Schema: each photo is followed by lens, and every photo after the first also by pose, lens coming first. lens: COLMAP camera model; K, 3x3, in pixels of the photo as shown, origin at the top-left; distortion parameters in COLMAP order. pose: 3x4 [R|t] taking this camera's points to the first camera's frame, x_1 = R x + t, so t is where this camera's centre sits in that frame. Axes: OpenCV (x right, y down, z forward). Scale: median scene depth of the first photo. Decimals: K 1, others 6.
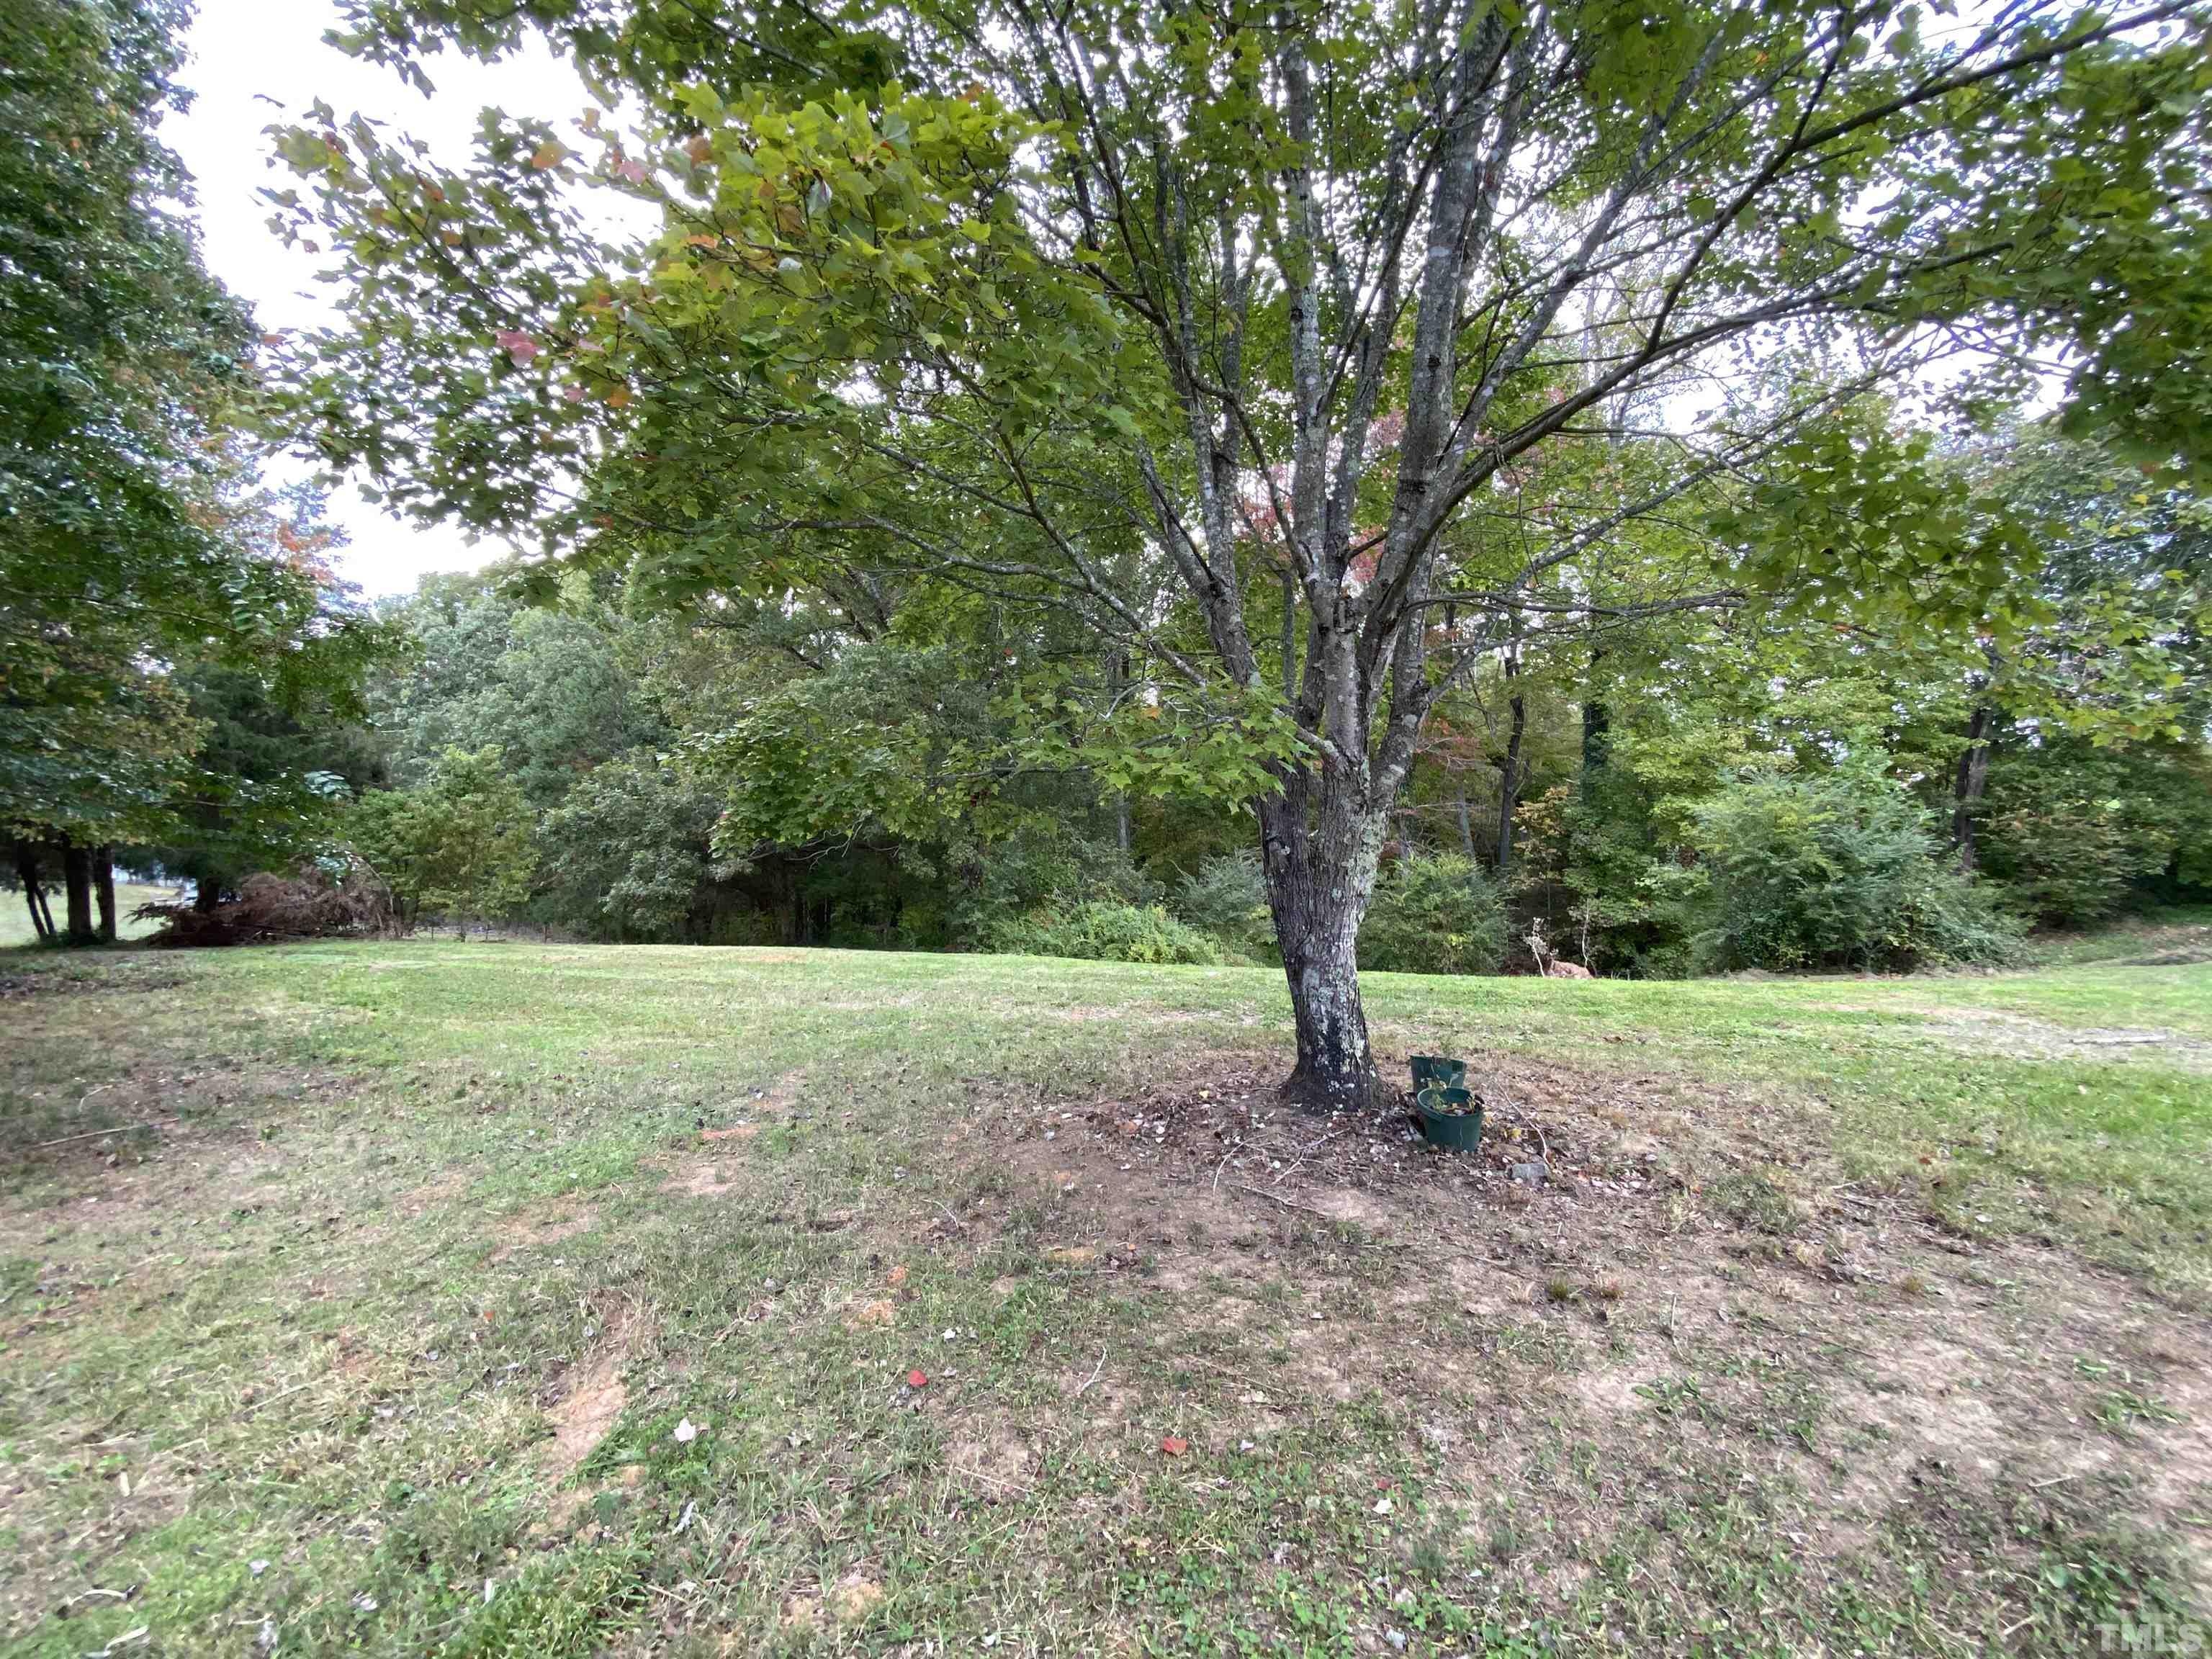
lens RADIAL K [[907.5, 0, 1116.8], [0, 907.5, 839.3], [0, 0, 1]] dist [0.007340, -0.008821]
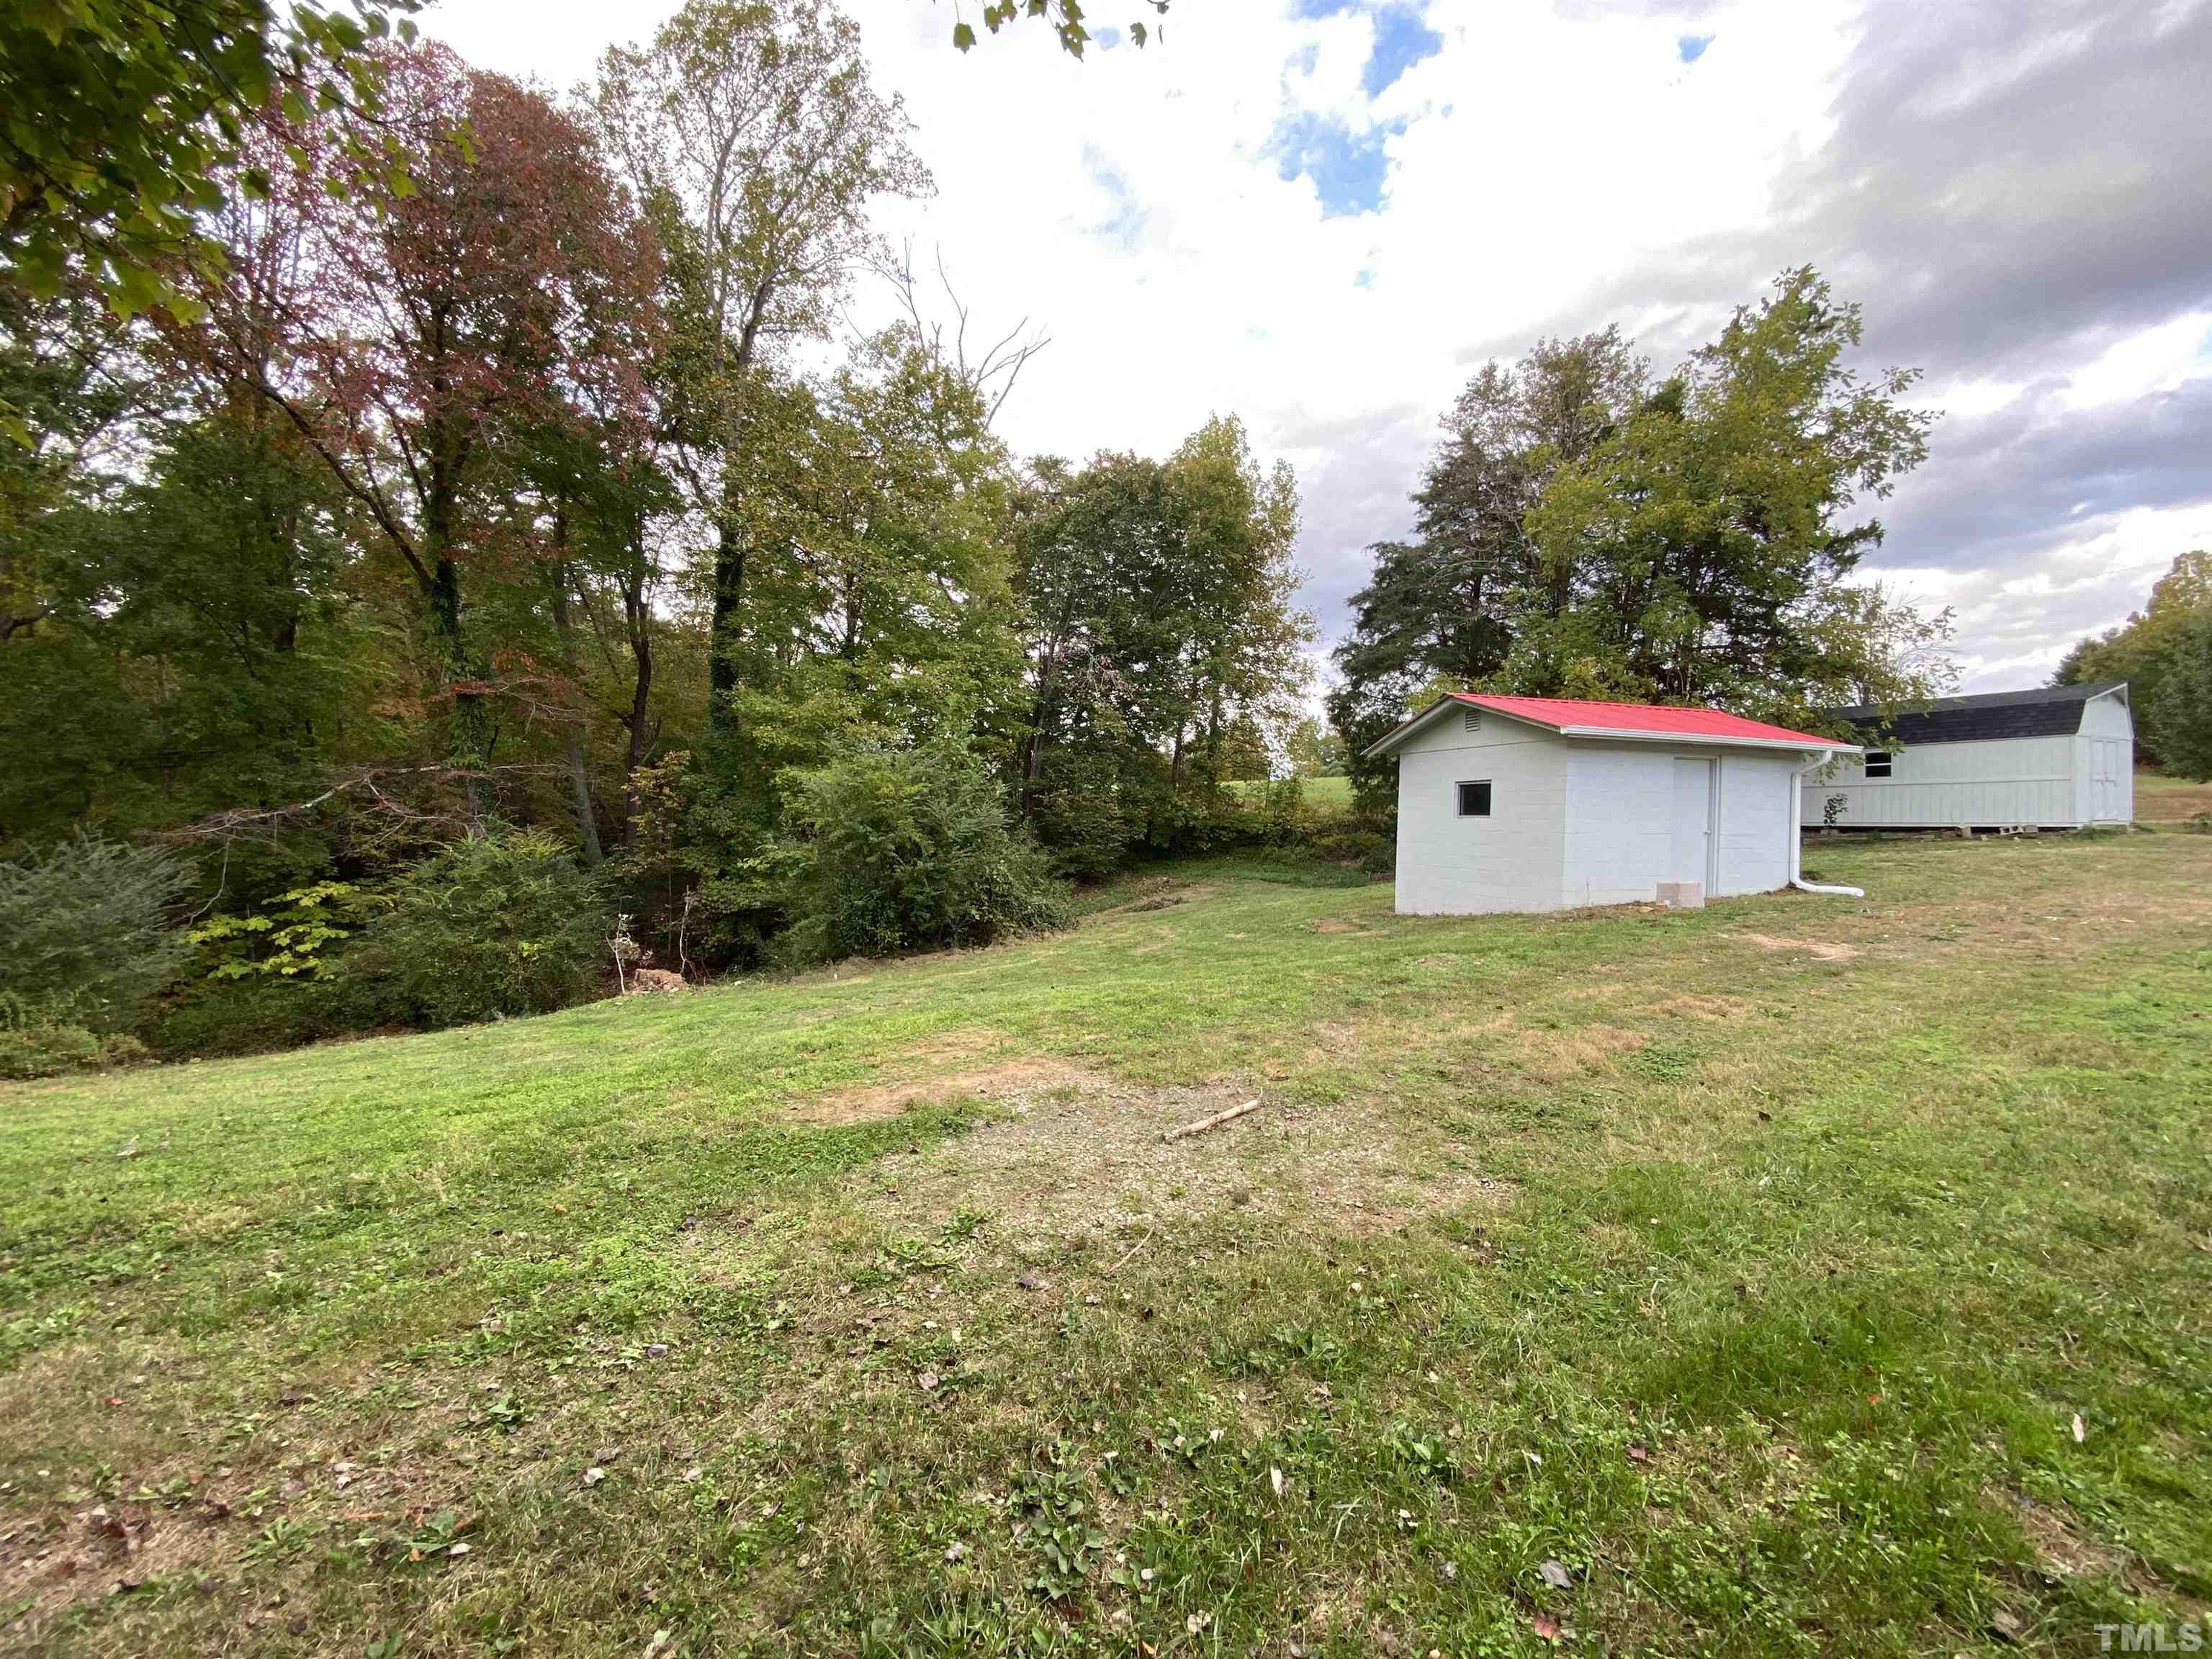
lens RADIAL K [[907.5, 0, 1112.5], [0, 907.5, 826.3], [0, 0, 1]] dist [0.007340, -0.008821]
pose [[0.666223, -0.011457, 0.745665, 0.167278], [0.000377, 0.999887, 0.015027, 0.000204], [-0.745753, -0.009731, 0.666152, 0.176256]]
